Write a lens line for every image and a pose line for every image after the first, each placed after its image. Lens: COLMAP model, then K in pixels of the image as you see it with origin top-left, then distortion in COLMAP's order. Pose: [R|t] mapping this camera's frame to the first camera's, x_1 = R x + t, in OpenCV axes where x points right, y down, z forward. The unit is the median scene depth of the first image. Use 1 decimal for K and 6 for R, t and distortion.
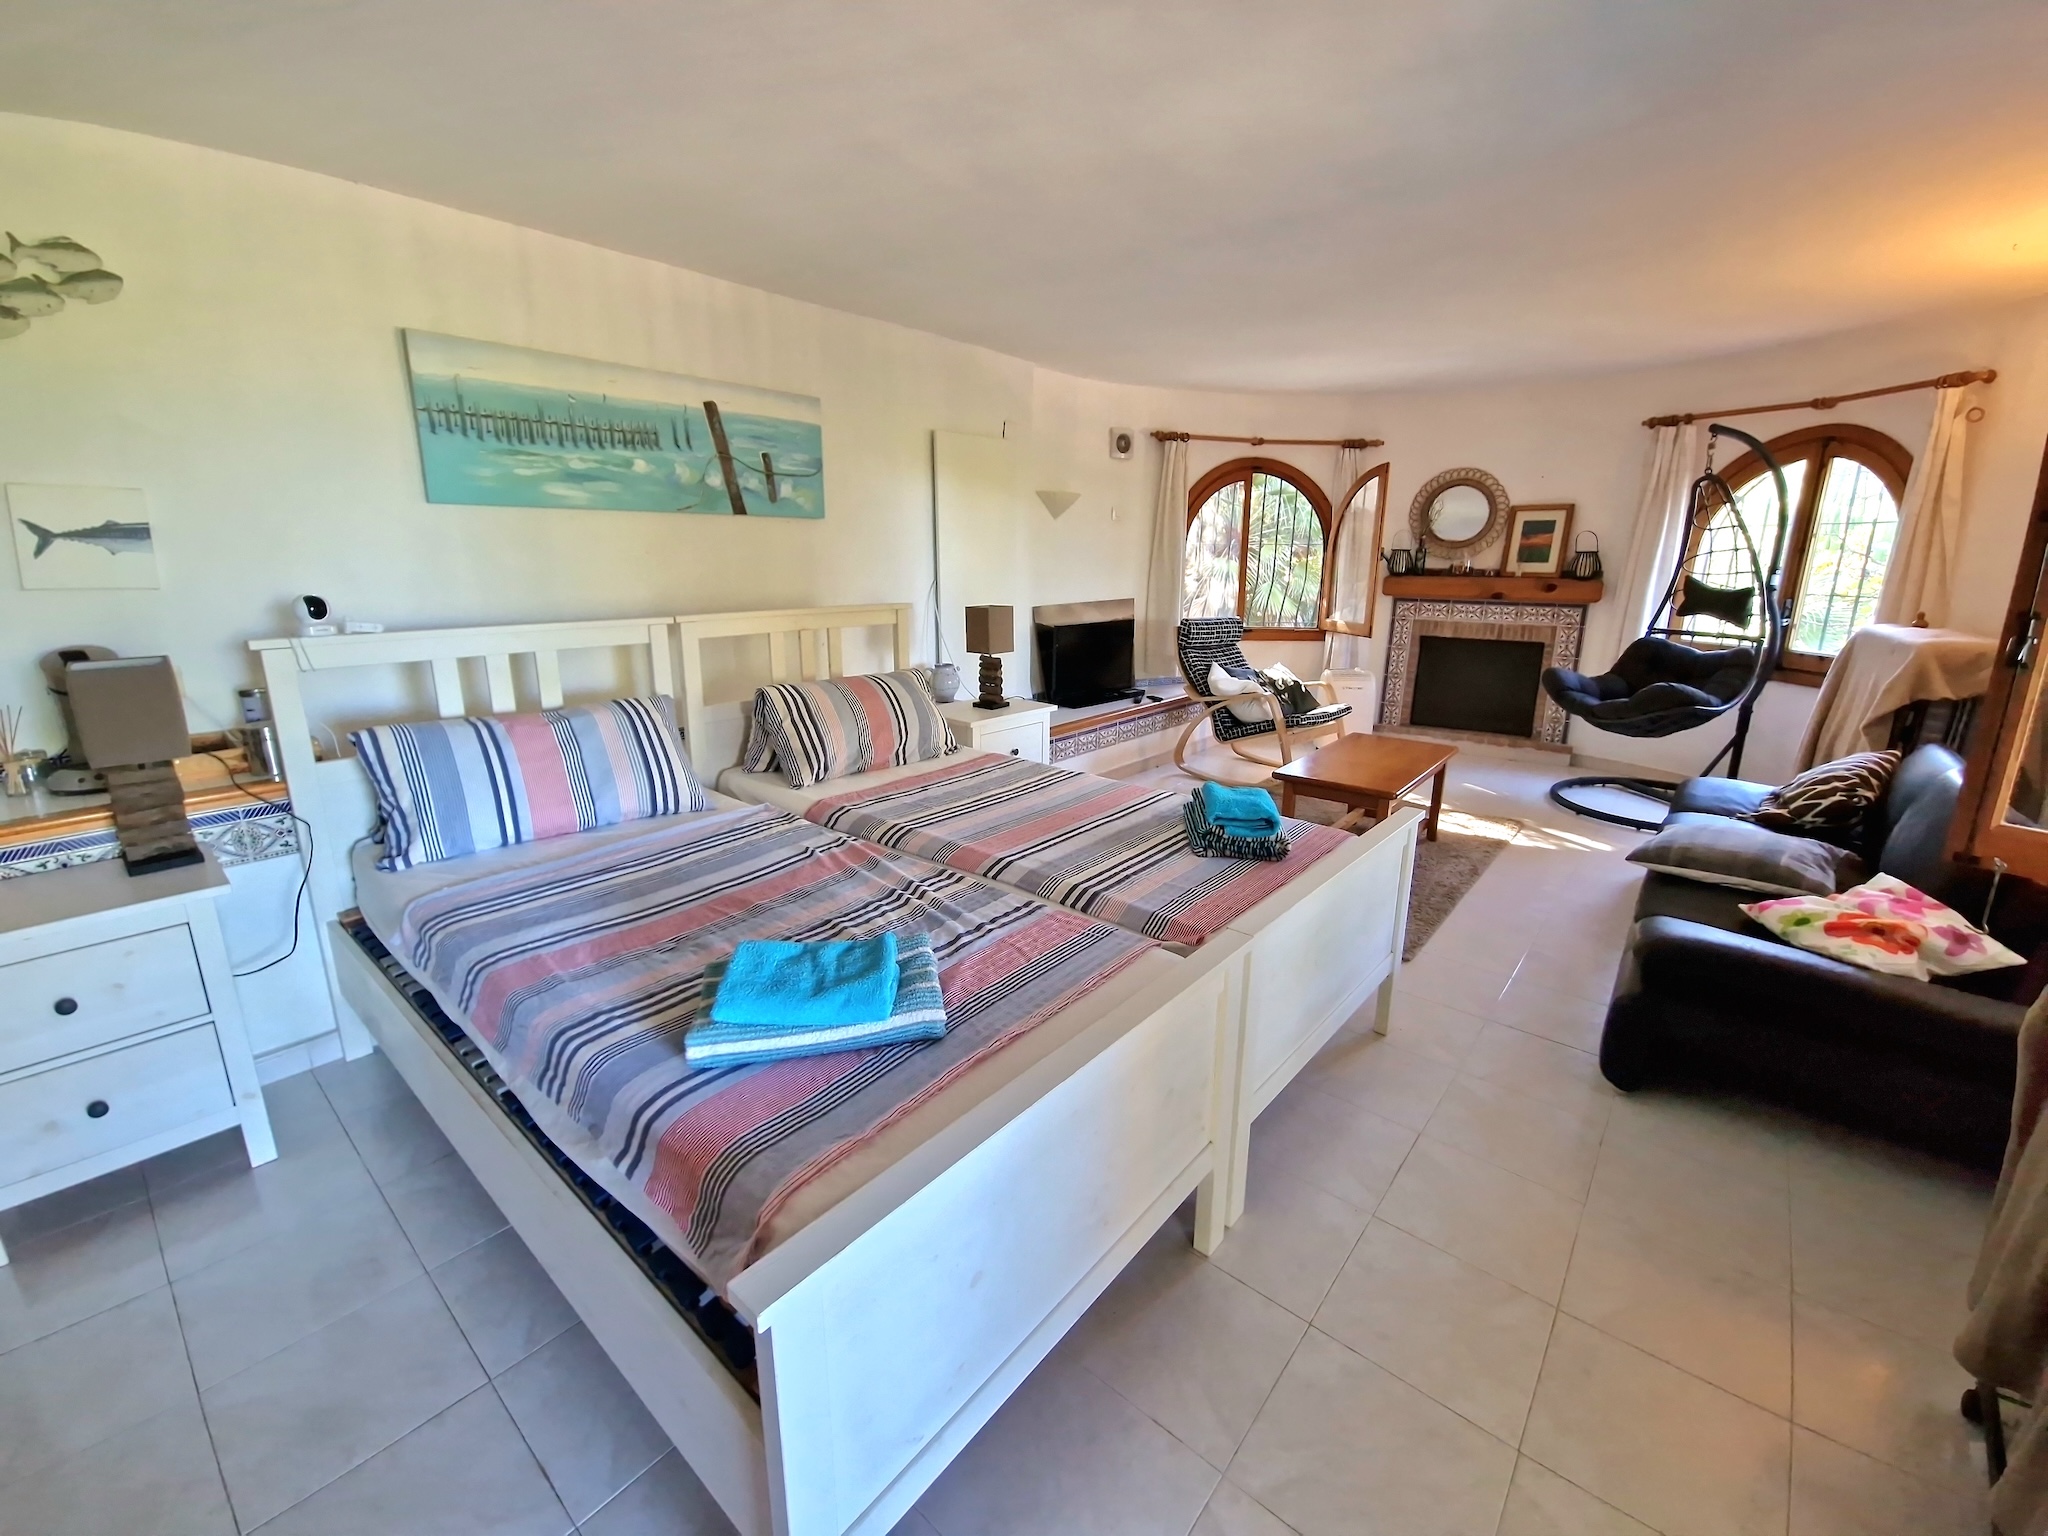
lens RADIAL K [[837.7, 0, 1034.1], [0, 837.7, 758.7], [0, 0, 1]] dist [0.003876, -0.002720]
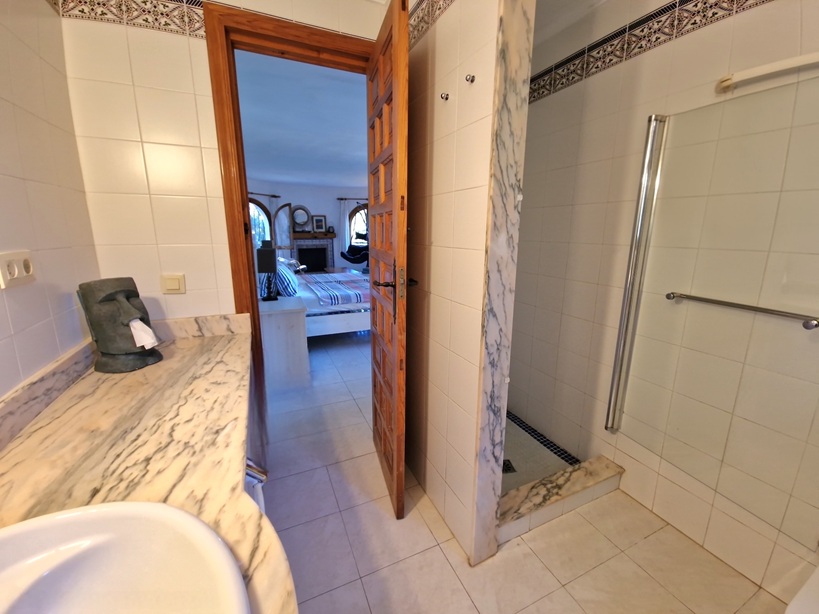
lens RADIAL K [[335.0, 0, 415.5], [0, 335.0, 305.0], [0, 0, 1]] dist [0.003876, -0.002720]
pose [[0.421584, -0.202951, 0.883786, -0.769771], [0.216679, 0.968945, 0.119147, 0.038324], [-0.880521, 0.141268, 0.452467, -0.126233]]
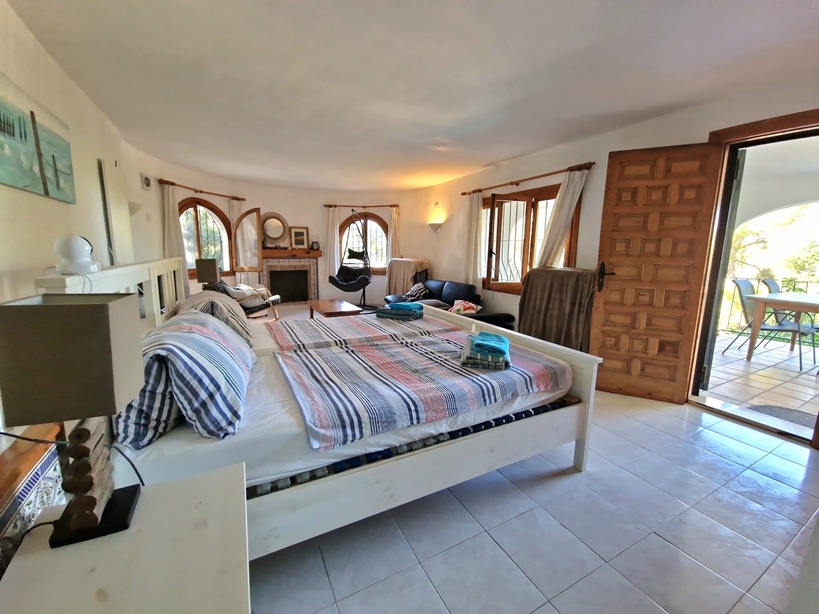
lens RADIAL K [[335.0, 0, 409.6], [0, 335.0, 303.4], [0, 0, 1]] dist [0.003876, -0.002720]
pose [[0.376624, -0.145007, 0.914947, -0.425079], [0.212522, 0.974855, 0.067021, -0.020071], [-0.901659, 0.169205, 0.397971, 0.178475]]
